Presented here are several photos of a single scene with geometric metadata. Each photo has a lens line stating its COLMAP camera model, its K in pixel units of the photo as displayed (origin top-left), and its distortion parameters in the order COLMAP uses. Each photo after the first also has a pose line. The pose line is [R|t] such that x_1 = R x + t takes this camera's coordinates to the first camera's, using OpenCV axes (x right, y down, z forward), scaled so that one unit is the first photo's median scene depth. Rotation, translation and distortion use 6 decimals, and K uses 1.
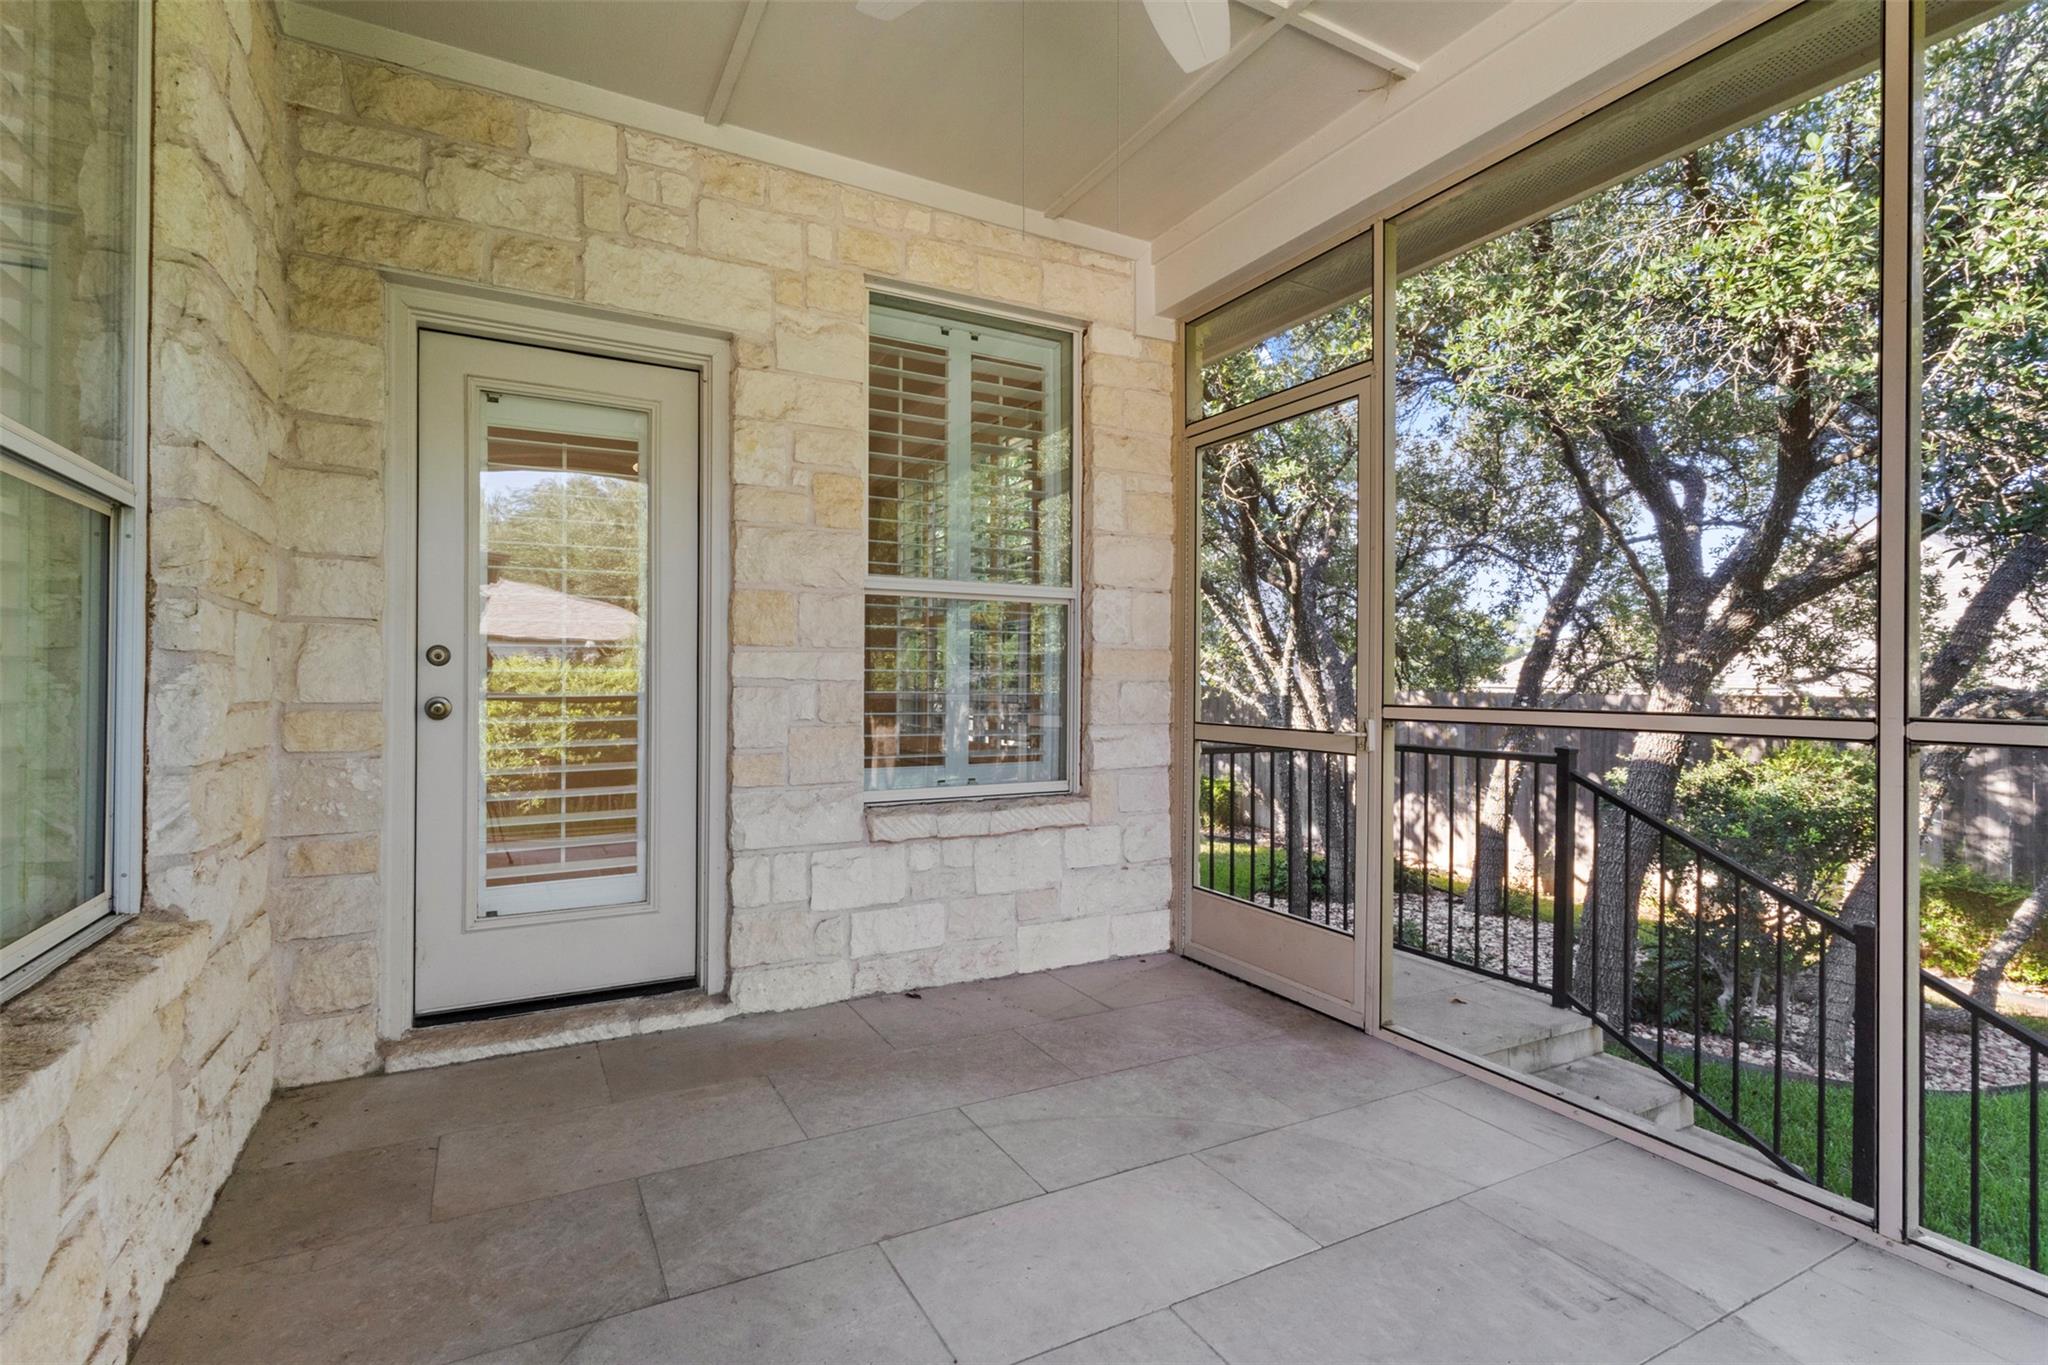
lens RADIAL K [[948.3, 0, 1013.2], [0, 948.3, 691.7], [0, 0, 1]] dist [0.005916, -0.000359]
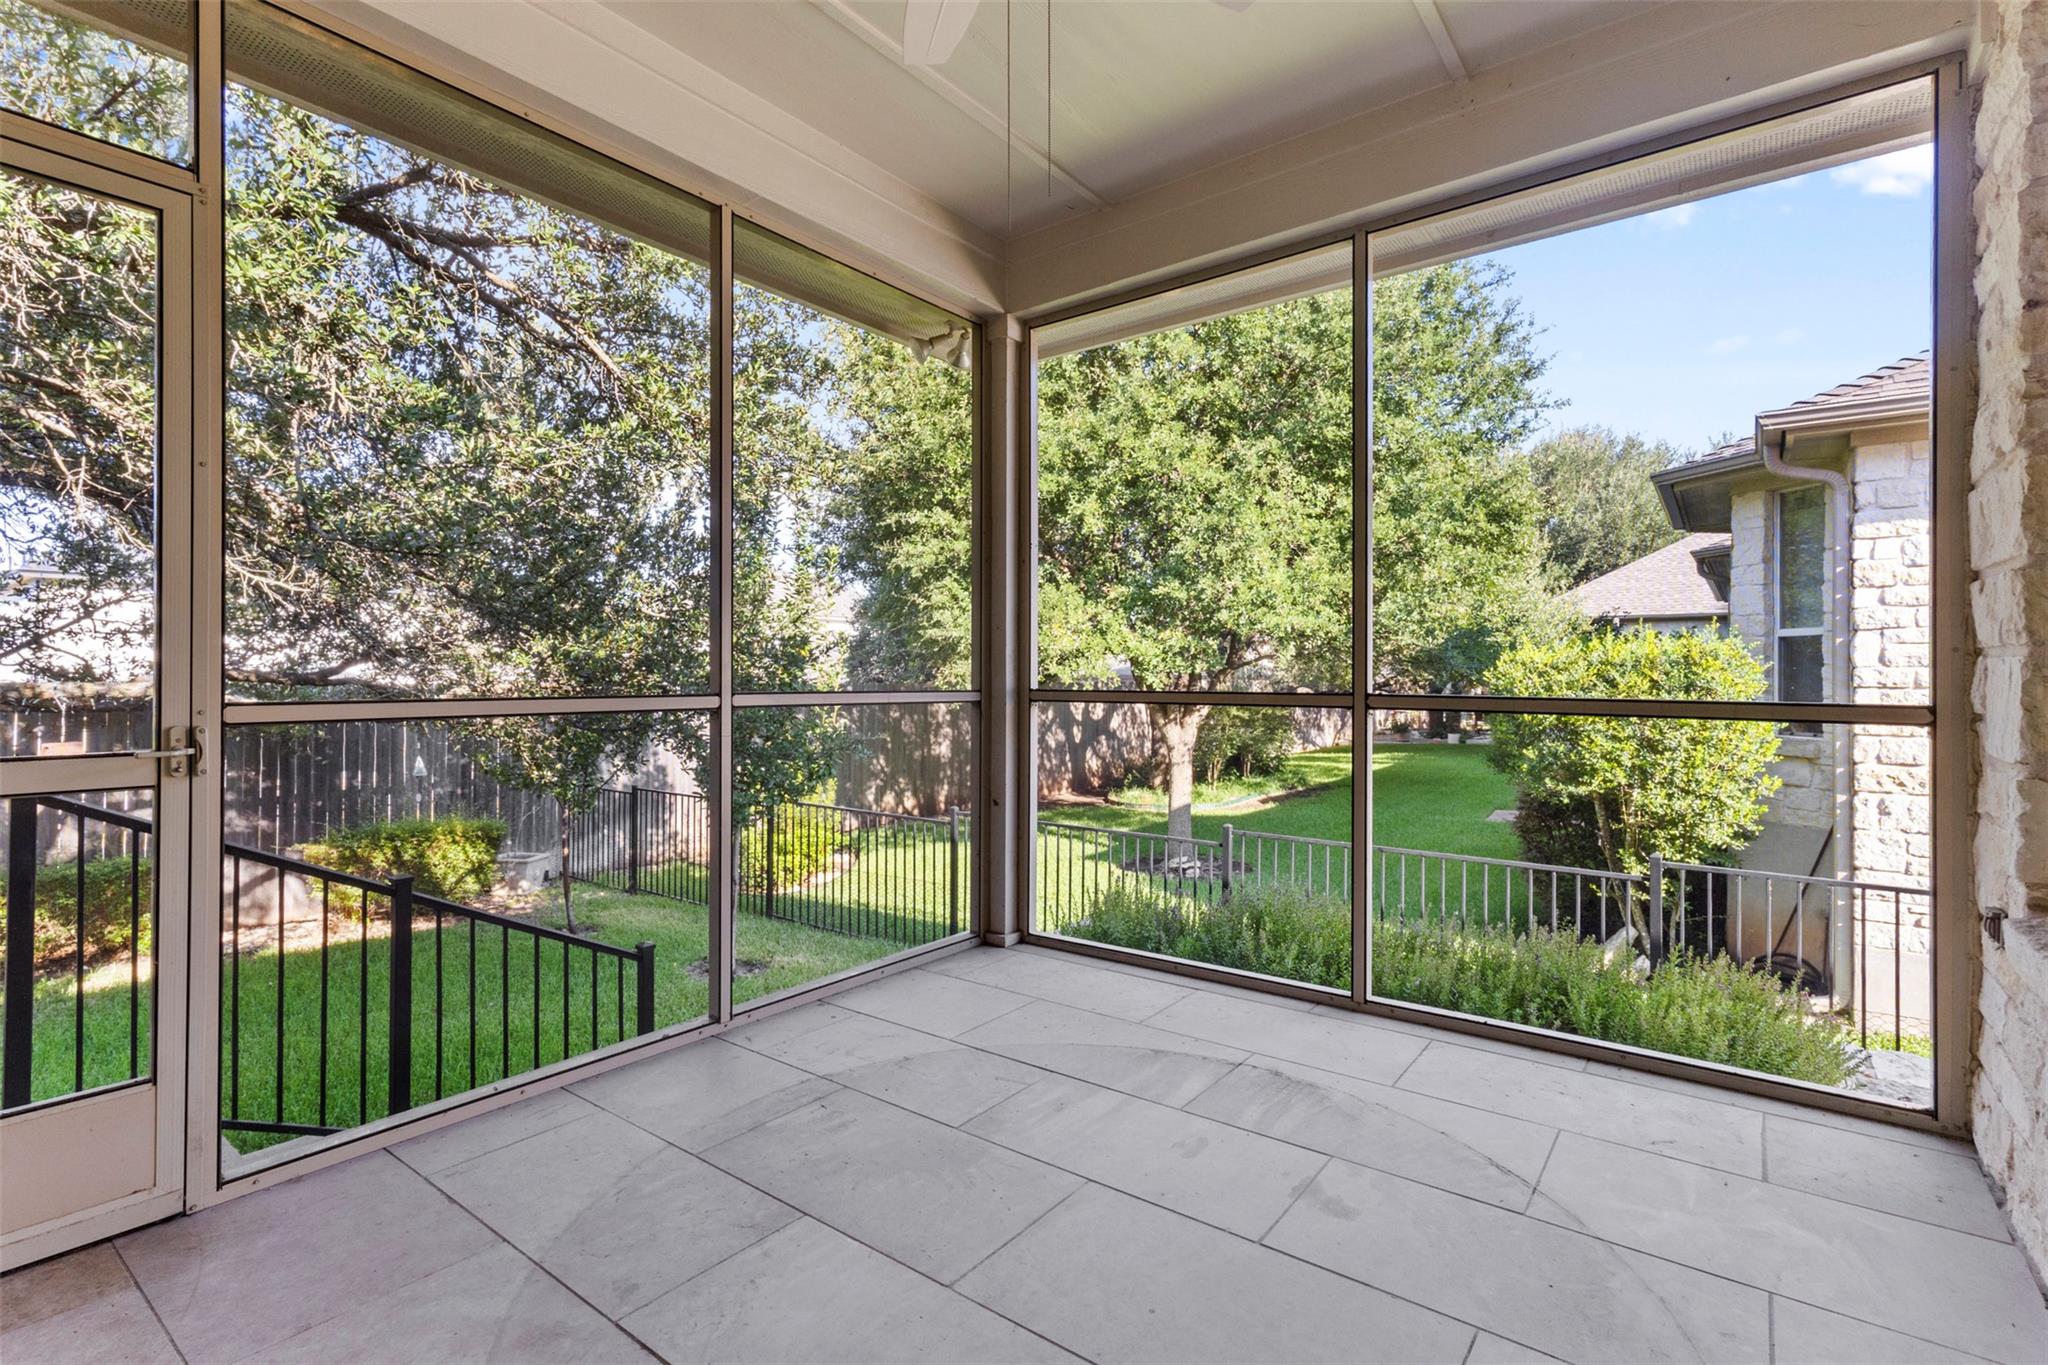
lens RADIAL K [[948.3, 0, 1013.0], [0, 948.3, 670.1], [0, 0, 1]] dist [0.005916, -0.000359]
pose [[-0.412398, 0.003536, 0.910997, -0.568271], [0.002723, 0.999993, -0.002649, -0.003189], [-0.911000, 0.001388, -0.412404, 0.977563]]
